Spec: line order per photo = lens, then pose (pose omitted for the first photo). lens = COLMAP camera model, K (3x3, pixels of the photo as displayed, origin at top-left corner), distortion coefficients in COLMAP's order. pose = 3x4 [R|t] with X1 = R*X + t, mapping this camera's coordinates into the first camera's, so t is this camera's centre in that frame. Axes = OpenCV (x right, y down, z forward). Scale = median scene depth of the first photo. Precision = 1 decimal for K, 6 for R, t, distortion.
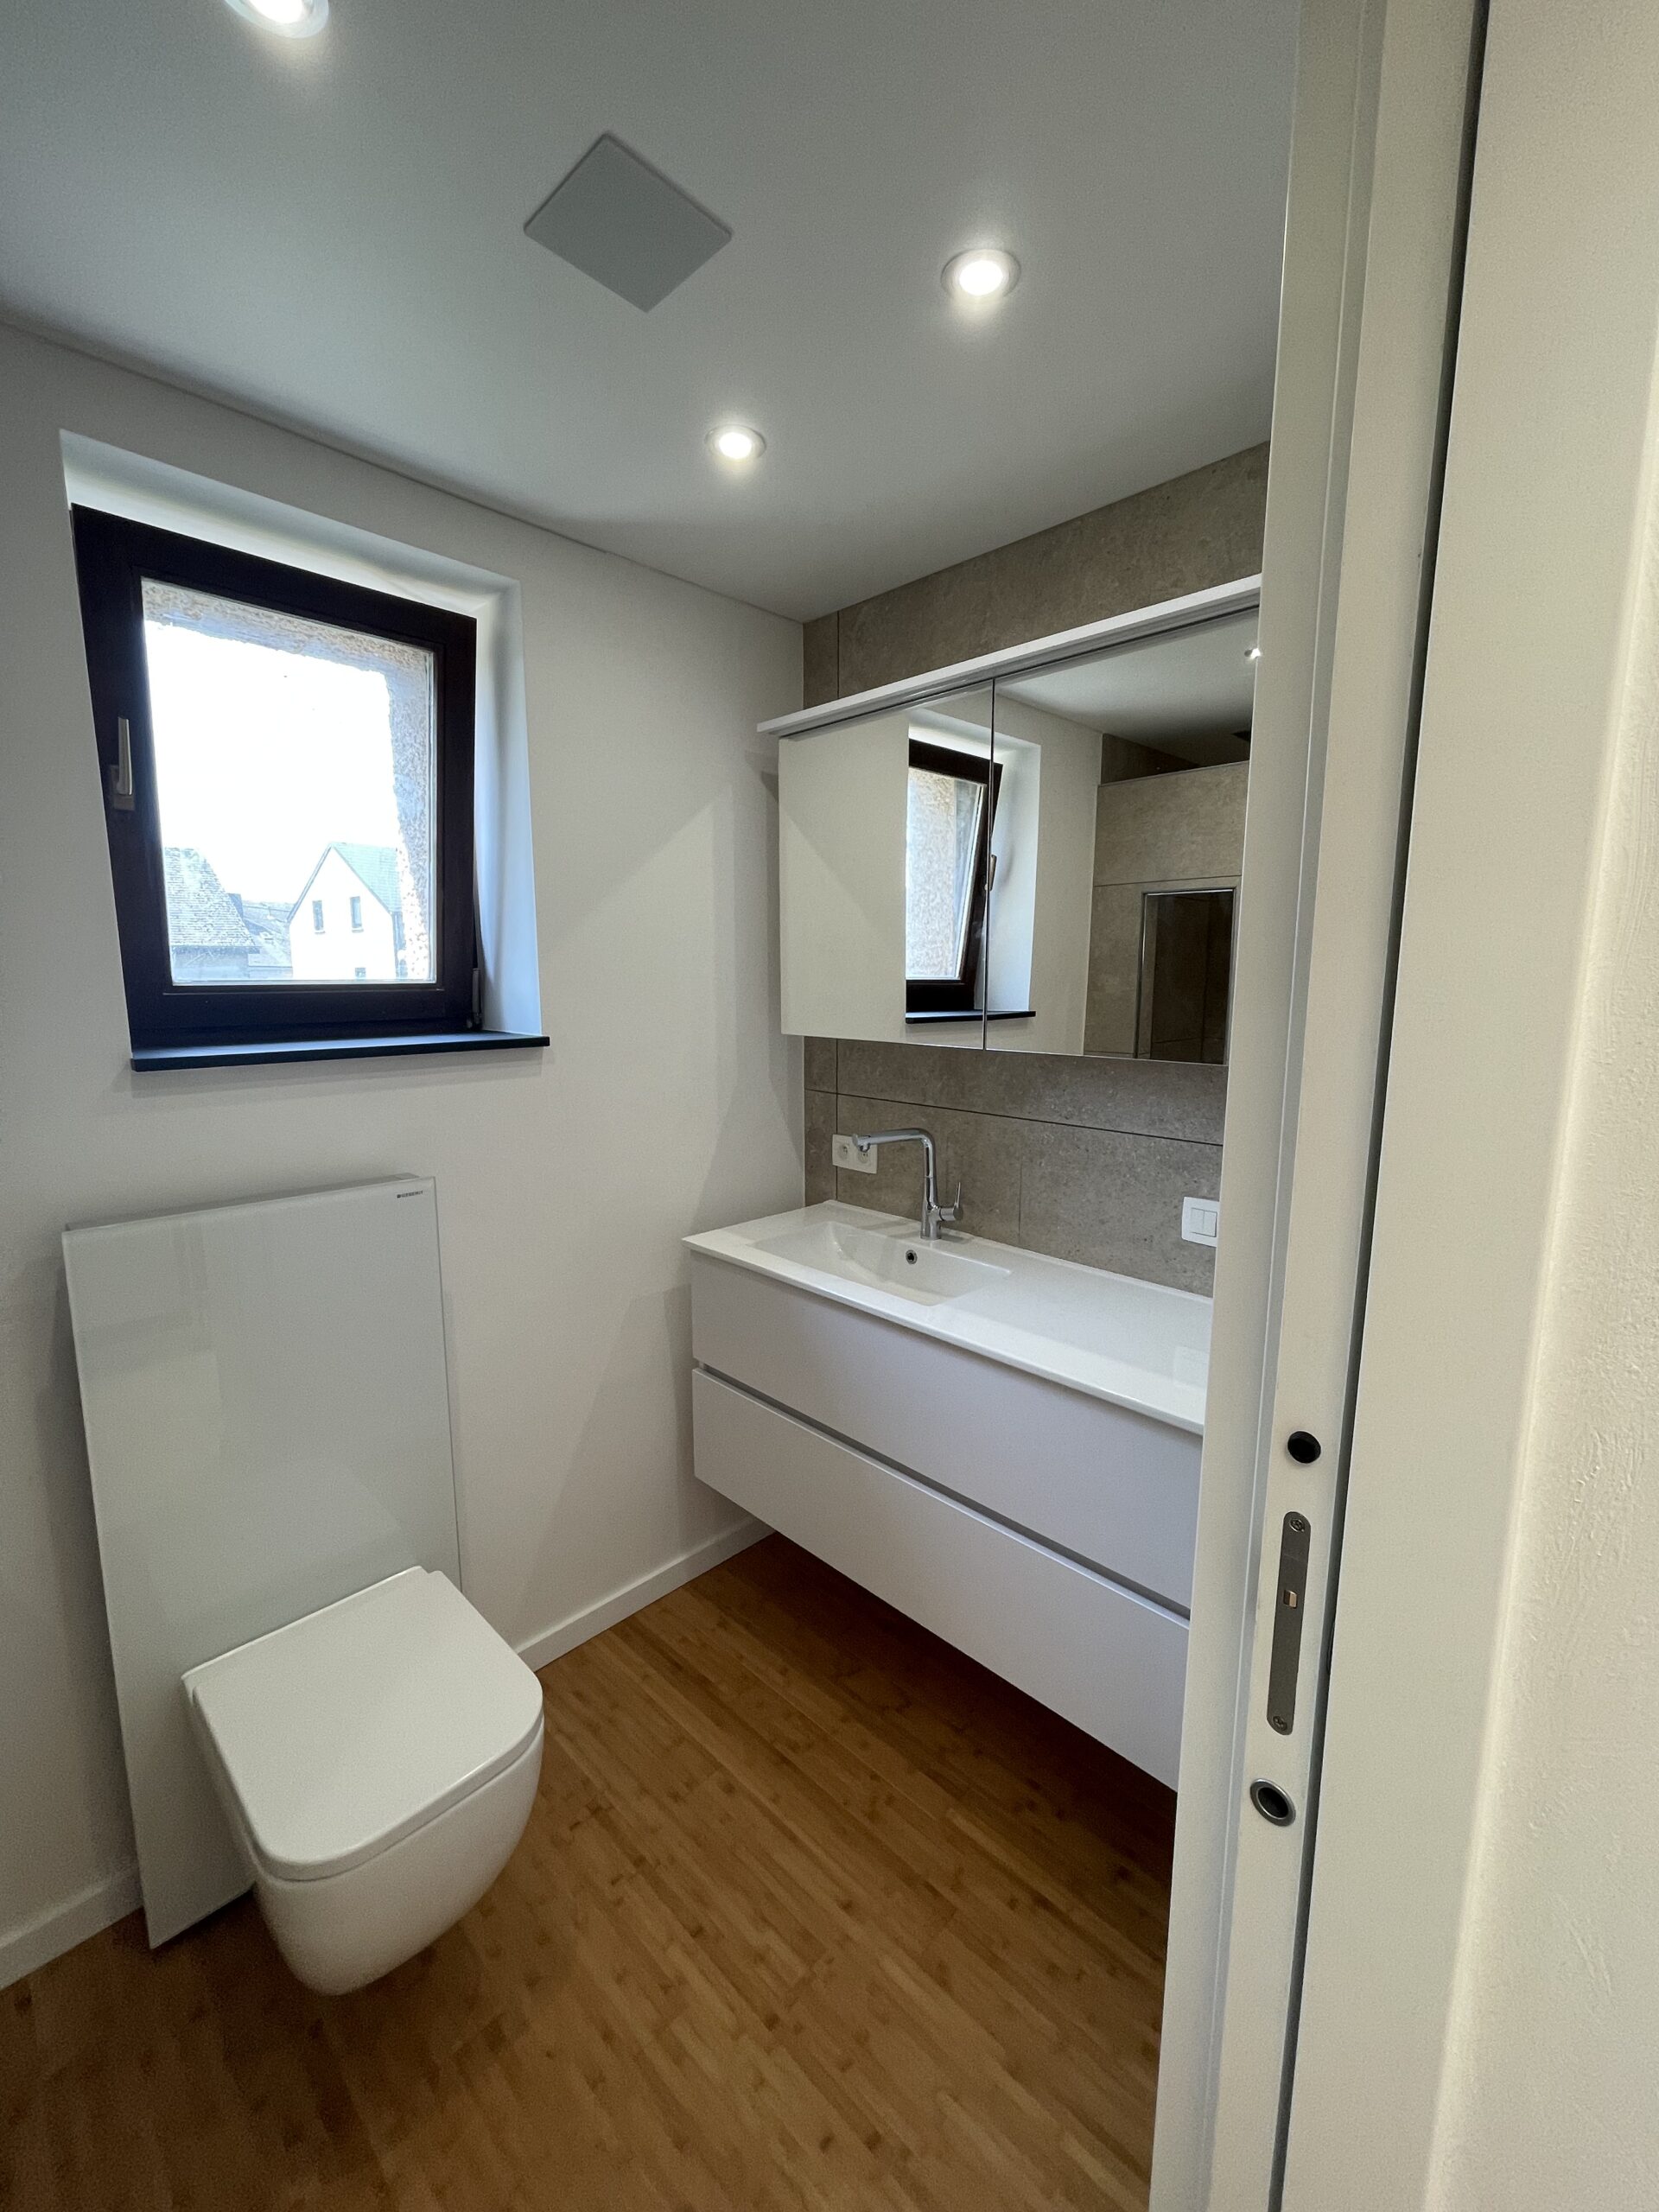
lens RADIAL K [[886.9, 0, 838.2], [0, 886.9, 1105.3], [0, 0, 1]] dist [-0.001501, -0.001373]
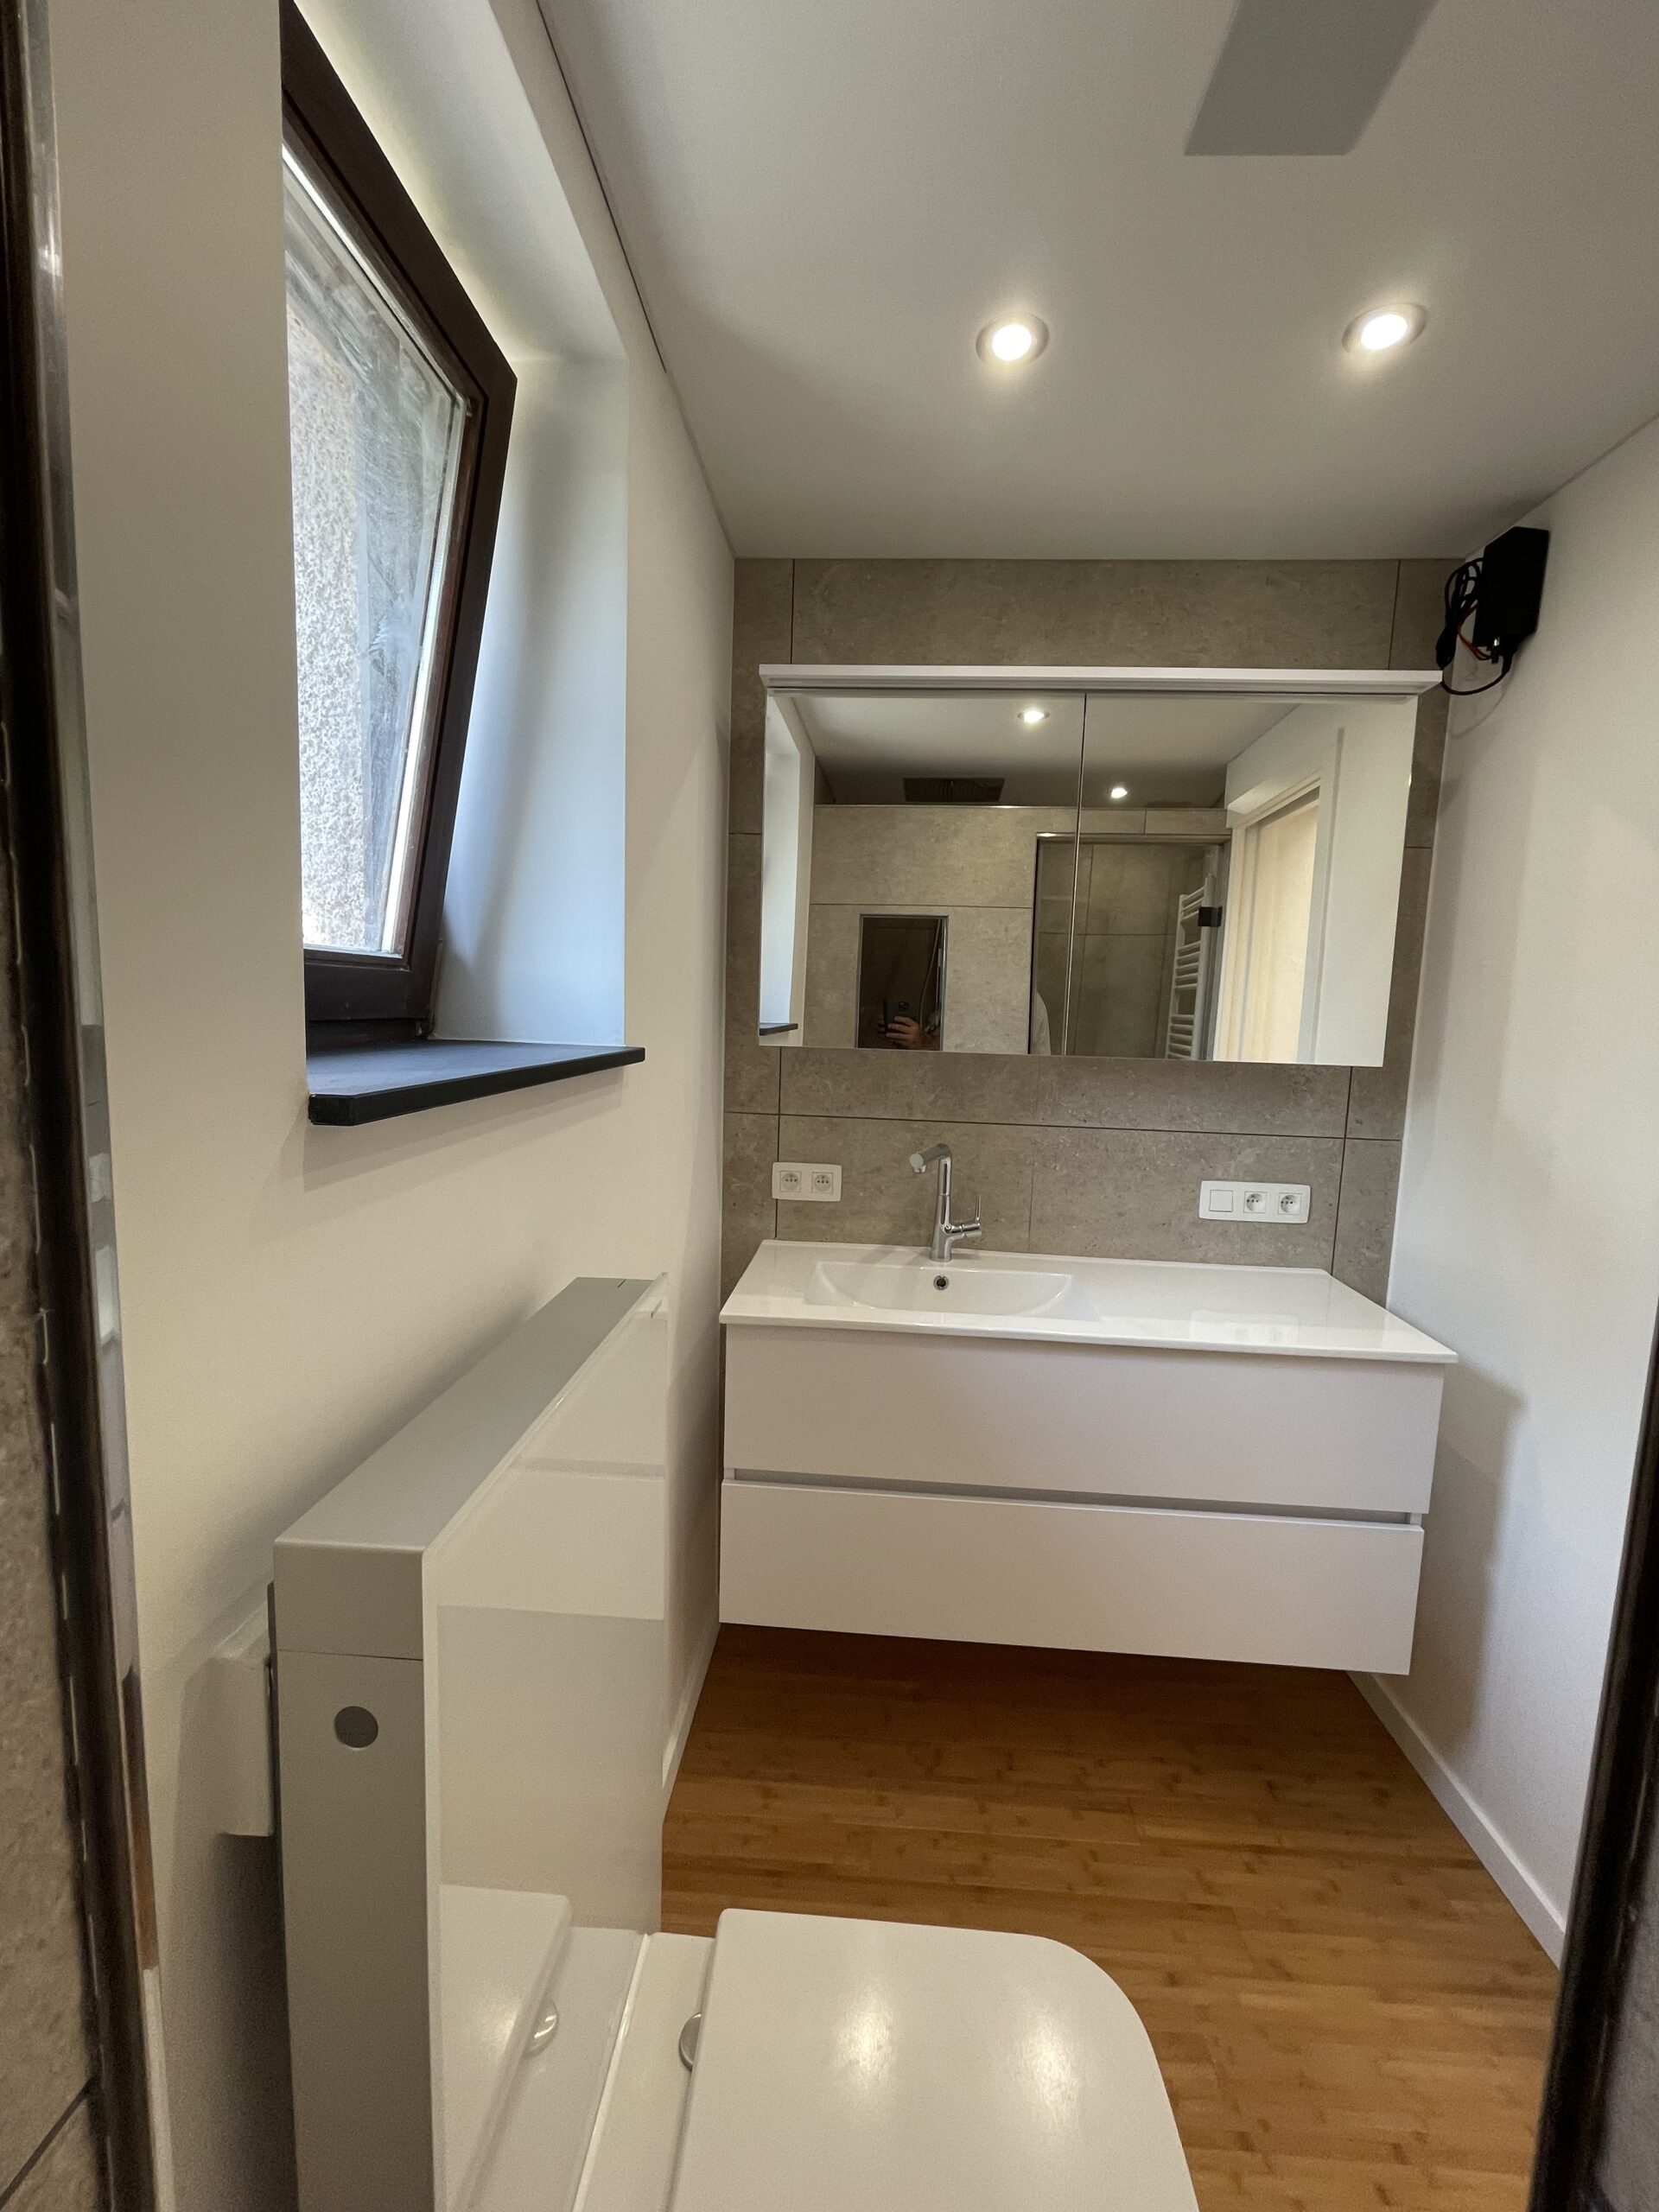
lens RADIAL K [[886.9, 0, 830.1], [0, 886.9, 1104.8], [0, 0, 1]] dist [-0.001501, -0.001373]
pose [[0.759361, -0.049021, 0.648820, -0.636570], [0.064322, 0.997929, 0.000116, -0.023870], [-0.647483, 0.041645, 0.760941, 0.381875]]
